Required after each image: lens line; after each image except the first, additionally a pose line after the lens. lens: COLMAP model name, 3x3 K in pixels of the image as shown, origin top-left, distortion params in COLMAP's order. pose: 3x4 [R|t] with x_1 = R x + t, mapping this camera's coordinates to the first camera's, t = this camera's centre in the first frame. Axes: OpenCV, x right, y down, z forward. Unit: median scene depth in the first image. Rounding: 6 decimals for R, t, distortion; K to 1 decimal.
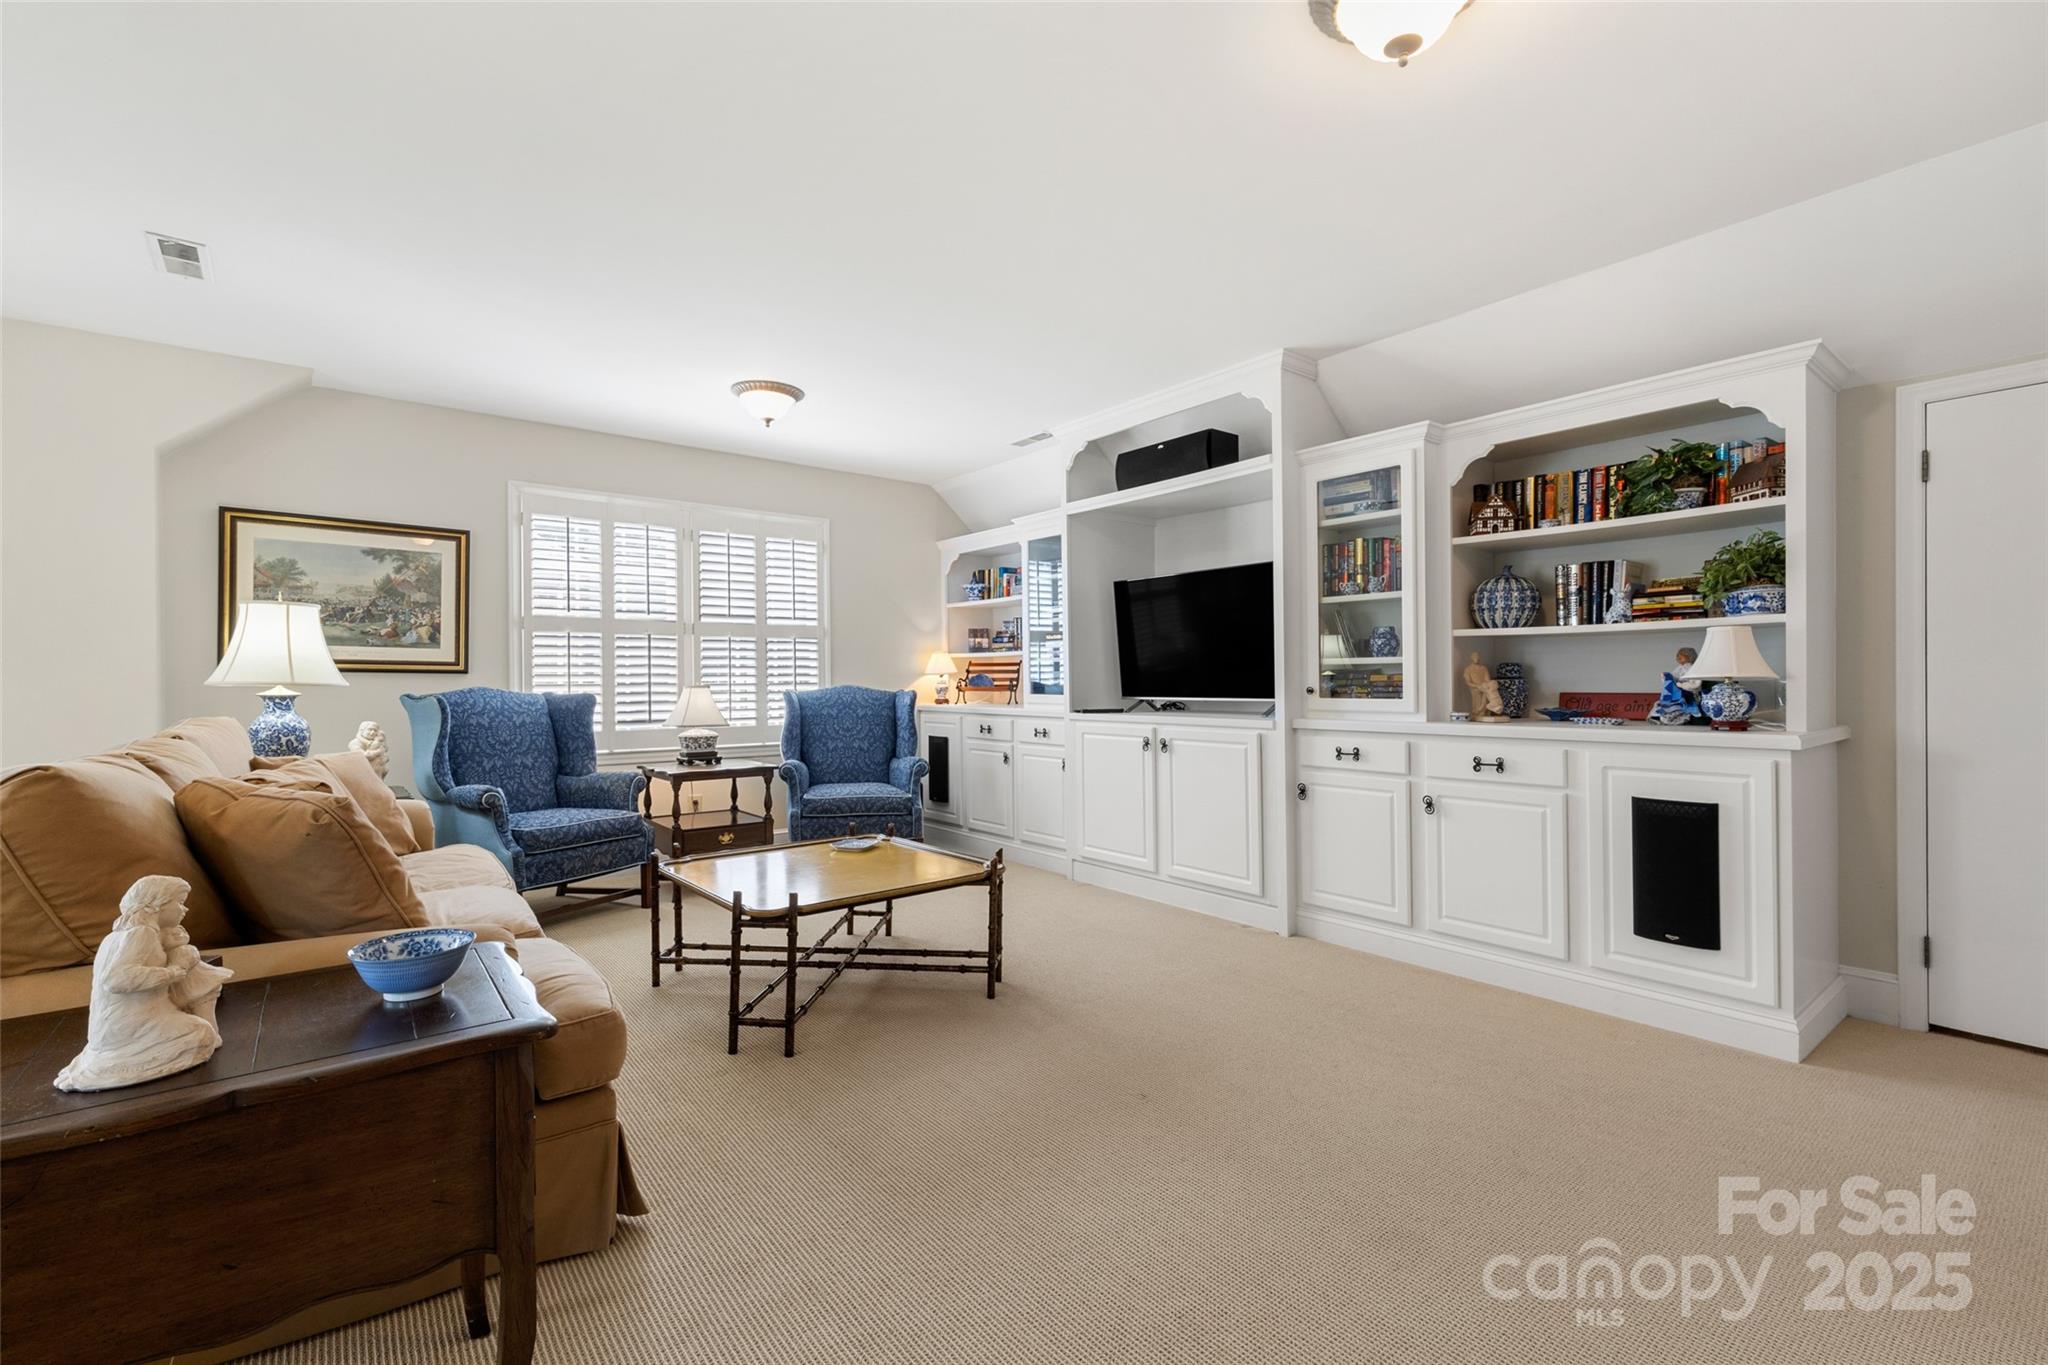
lens RADIAL K [[893.1, 0, 1028.6], [0, 893.1, 685.3], [0, 0, 1]] dist [0.017959, 0.000336]
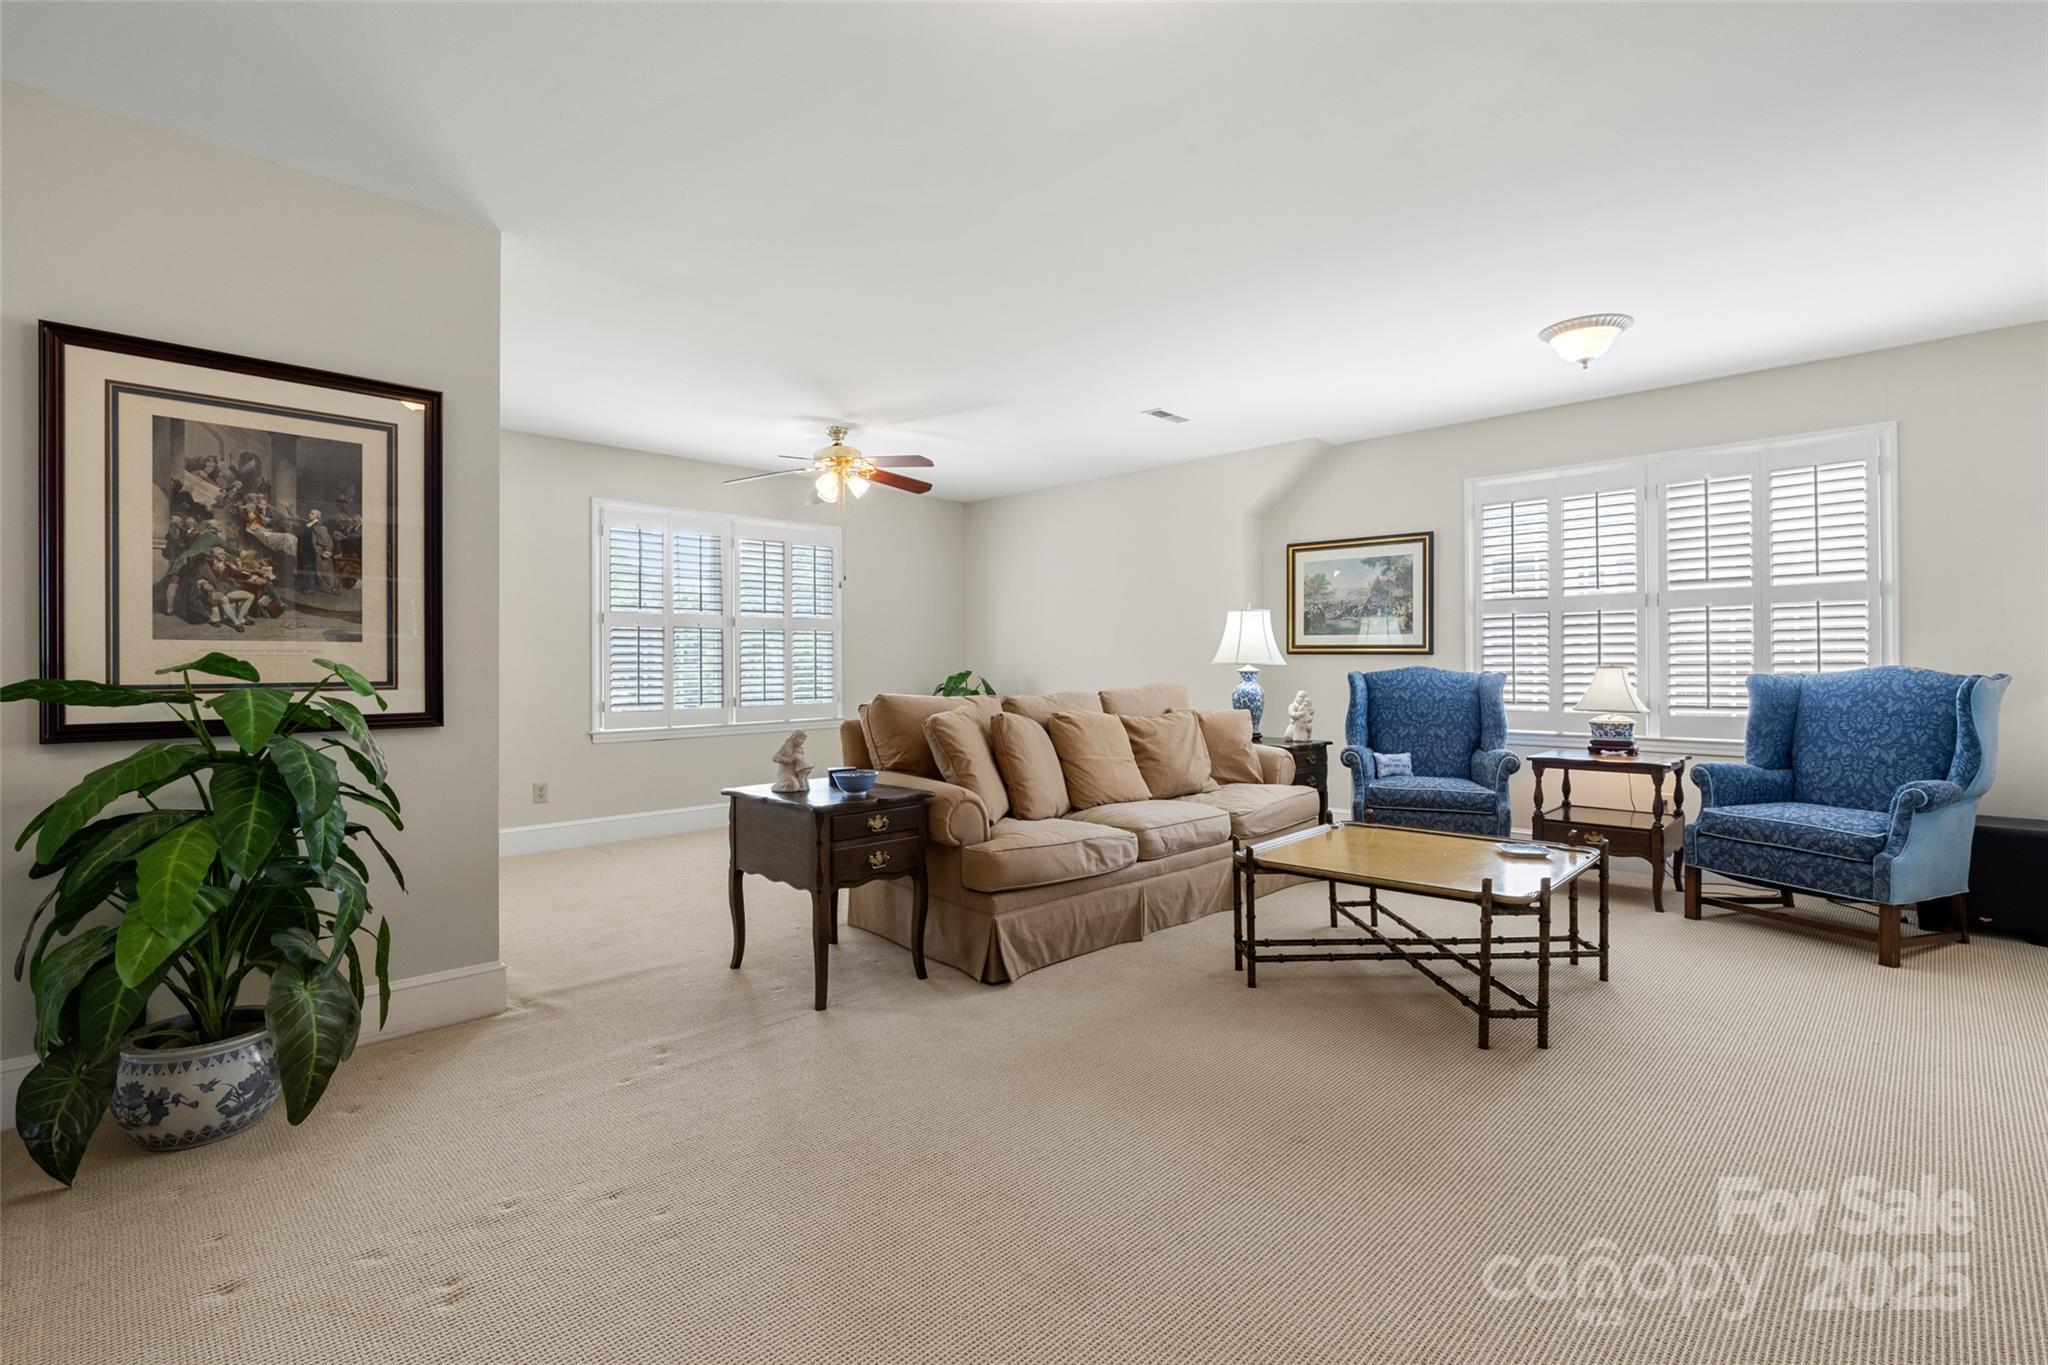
lens RADIAL K [[931.2, 0, 1030.8], [0, 931.2, 665.7], [0, 0, 1]] dist [-0.006177, -0.000336]
pose [[0.138604, 0.004537, -0.990337, 0.489079], [-0.002212, 0.999988, 0.004272, -0.002614], [0.990345, 0.001599, 0.138613, 0.317140]]
